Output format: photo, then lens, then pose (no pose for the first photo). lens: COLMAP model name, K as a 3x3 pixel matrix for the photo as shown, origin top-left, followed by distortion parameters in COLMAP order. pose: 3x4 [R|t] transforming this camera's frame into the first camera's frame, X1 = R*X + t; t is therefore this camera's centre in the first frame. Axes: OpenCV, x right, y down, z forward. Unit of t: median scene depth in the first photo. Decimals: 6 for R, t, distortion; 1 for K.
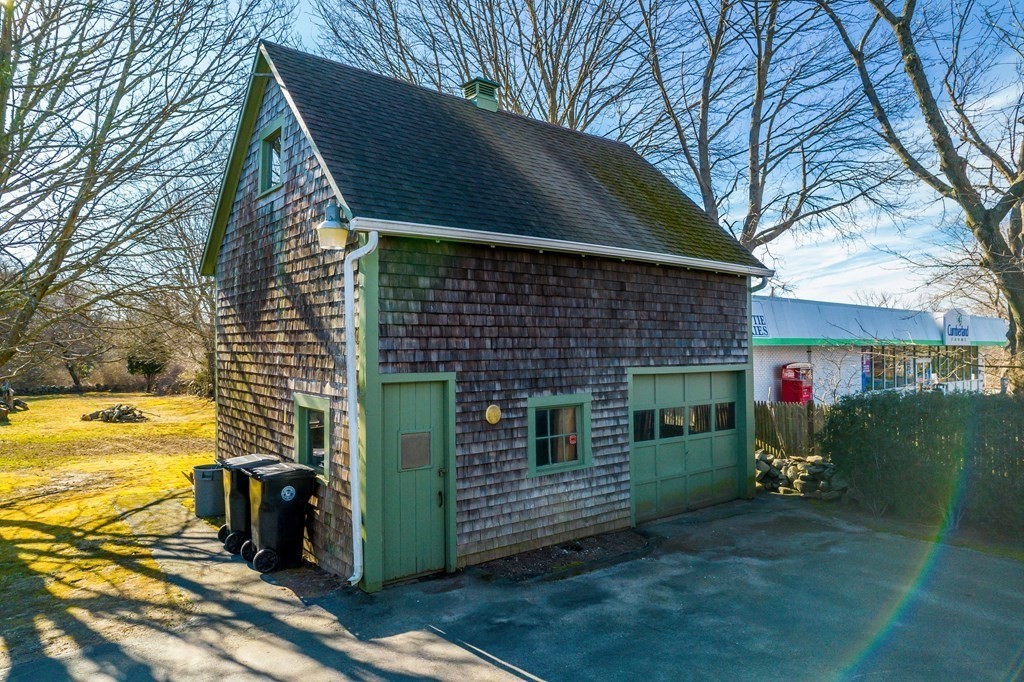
lens RADIAL K [[660.0, 0, 510.5], [0, 660.0, 342.8], [0, 0, 1]] dist [-0.068302, 0.051375]
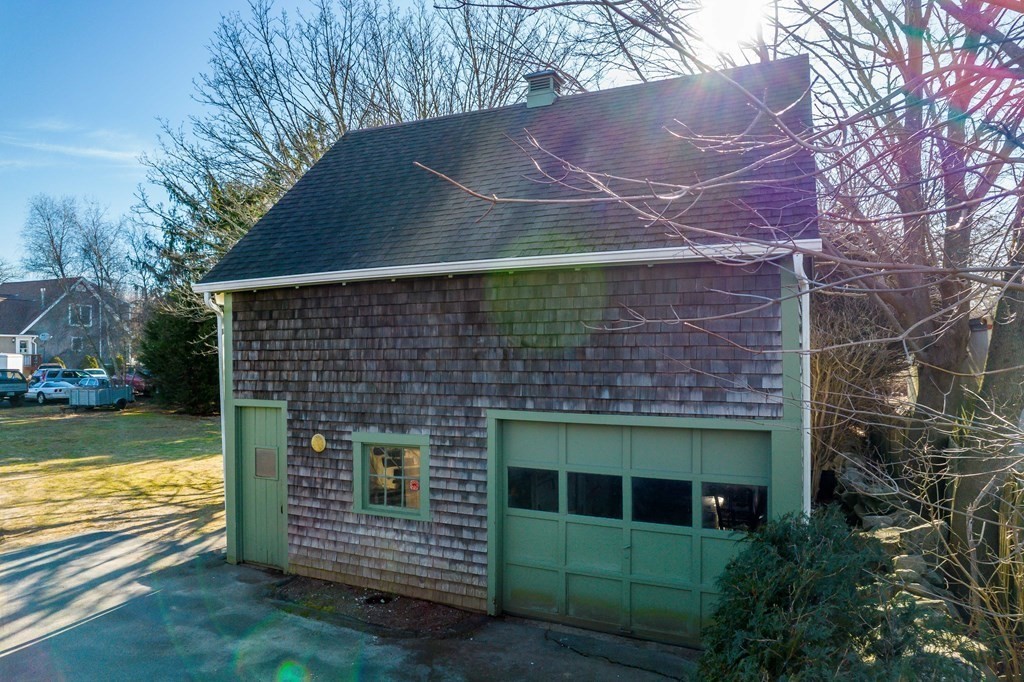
lens RADIAL K [[660.0, 0, 510.5], [0, 660.0, 342.8], [0, 0, 1]] dist [-0.068302, 0.051375]
pose [[0.445875, -0.005837, -0.895076, 1.058255], [0.014054, 0.999901, 0.000481, -0.049220], [0.894985, -0.012794, 0.445913, 0.804776]]
